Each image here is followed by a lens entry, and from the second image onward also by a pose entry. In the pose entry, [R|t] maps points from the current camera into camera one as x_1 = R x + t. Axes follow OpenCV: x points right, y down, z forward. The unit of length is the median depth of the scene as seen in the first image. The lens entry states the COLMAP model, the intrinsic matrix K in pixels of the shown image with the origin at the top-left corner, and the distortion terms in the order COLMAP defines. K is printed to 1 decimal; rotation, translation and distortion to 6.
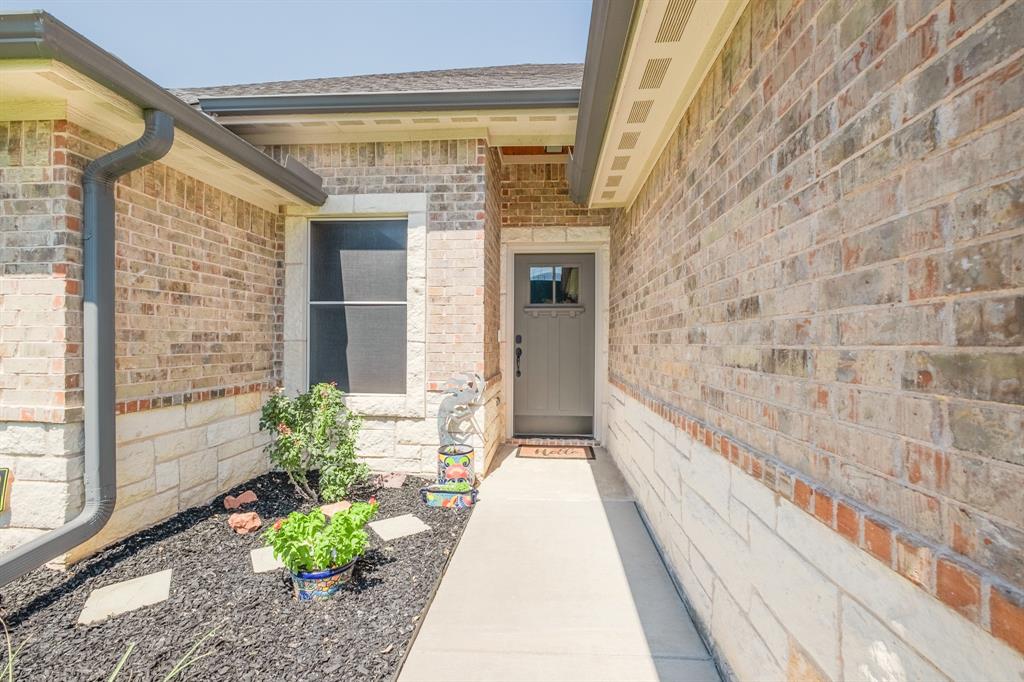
lens RADIAL K [[439.3, 0, 517.0], [0, 439.3, 340.7], [0, 0, 1]] dist [-0.003669, -0.000283]
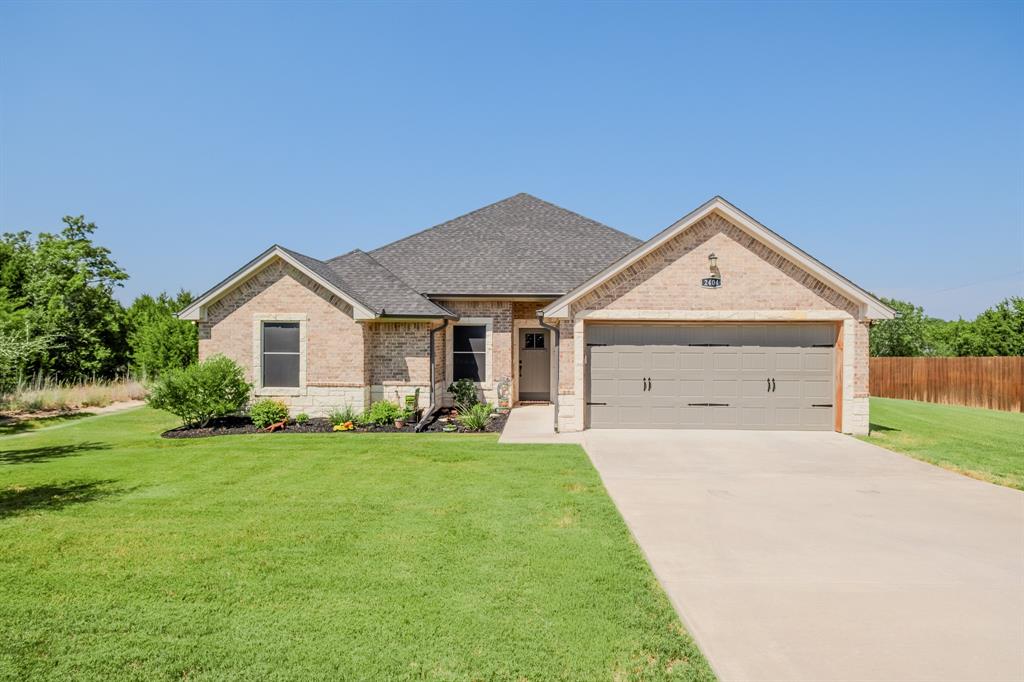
lens RADIAL K [[574.0, 0, 509.3], [0, 574.0, 339.9], [0, 0, 1]] dist [0.000792, 0.000194]
pose [[0.999850, -0.004284, 0.016760, -0.156559], [0.004177, 0.999971, 0.006409, -0.203043], [-0.016787, -0.006339, 0.999839, -3.076987]]
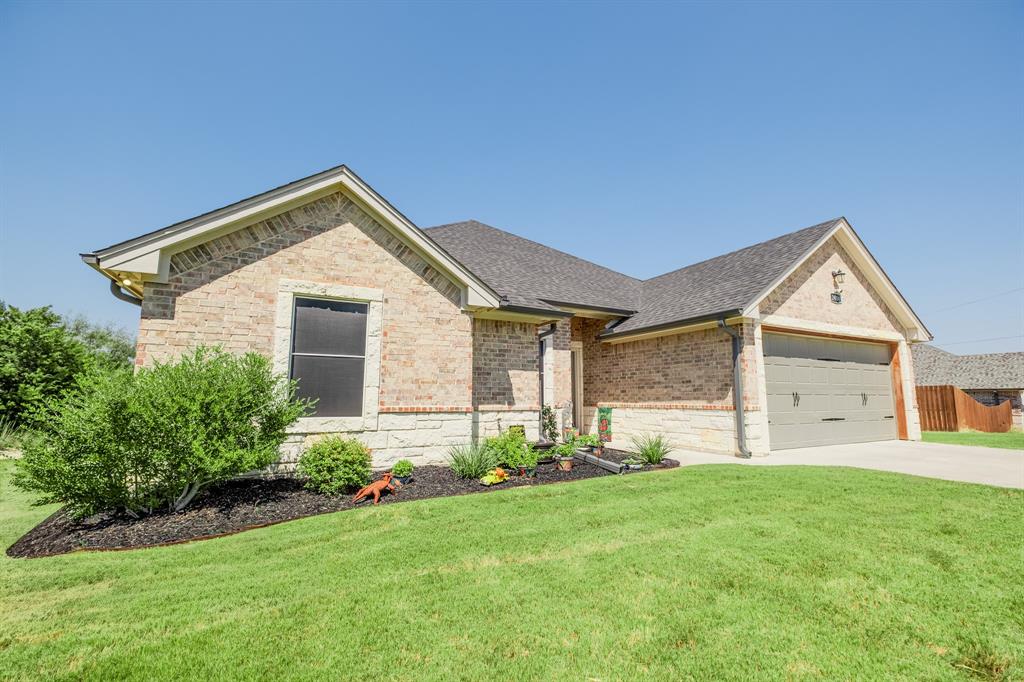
lens RADIAL K [[440.0, 0, 512.0], [0, 440.0, 341.0], [0, 0, 1]] dist [-0.006974, 0.000358]
pose [[0.848842, 0.061877, 0.525013, -1.795909], [0.001674, 0.992807, -0.119716, 0.034228], [-0.528644, 0.102499, 0.842632, -1.093818]]
